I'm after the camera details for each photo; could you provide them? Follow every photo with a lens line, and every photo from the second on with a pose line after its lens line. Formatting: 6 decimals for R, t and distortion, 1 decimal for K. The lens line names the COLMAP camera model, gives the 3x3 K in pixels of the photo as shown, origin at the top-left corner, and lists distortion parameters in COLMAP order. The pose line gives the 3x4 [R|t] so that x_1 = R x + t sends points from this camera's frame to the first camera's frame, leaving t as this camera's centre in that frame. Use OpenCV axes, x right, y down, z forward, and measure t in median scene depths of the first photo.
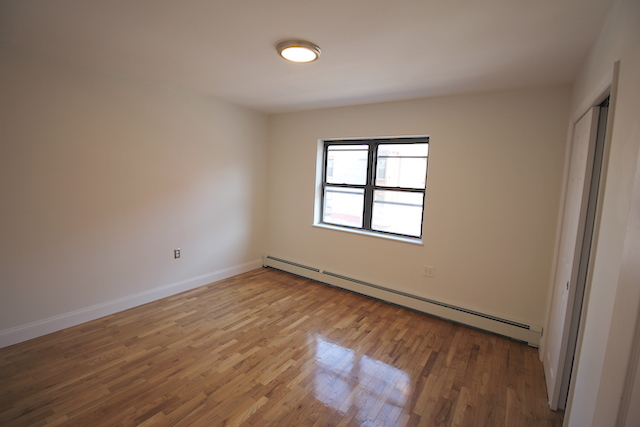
lens RADIAL K [[290.6, 0, 321.7], [0, 290.6, 208.8], [0, 0, 1]] dist [-0.017191, -0.000569]
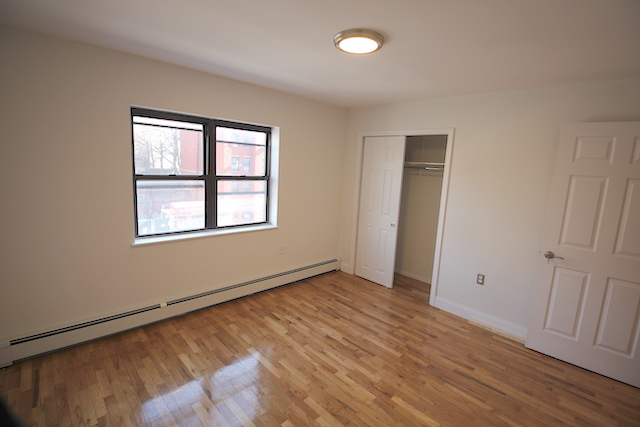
lens RADIAL K [[290.6, 0, 321.7], [0, 290.6, 208.8], [0, 0, 1]] dist [-0.017191, -0.000569]
pose [[0.212881, -0.185066, 0.959392, -0.588213], [0.057965, 0.982561, 0.176673, -0.117297], [-0.975357, 0.018001, 0.219896, 0.523043]]
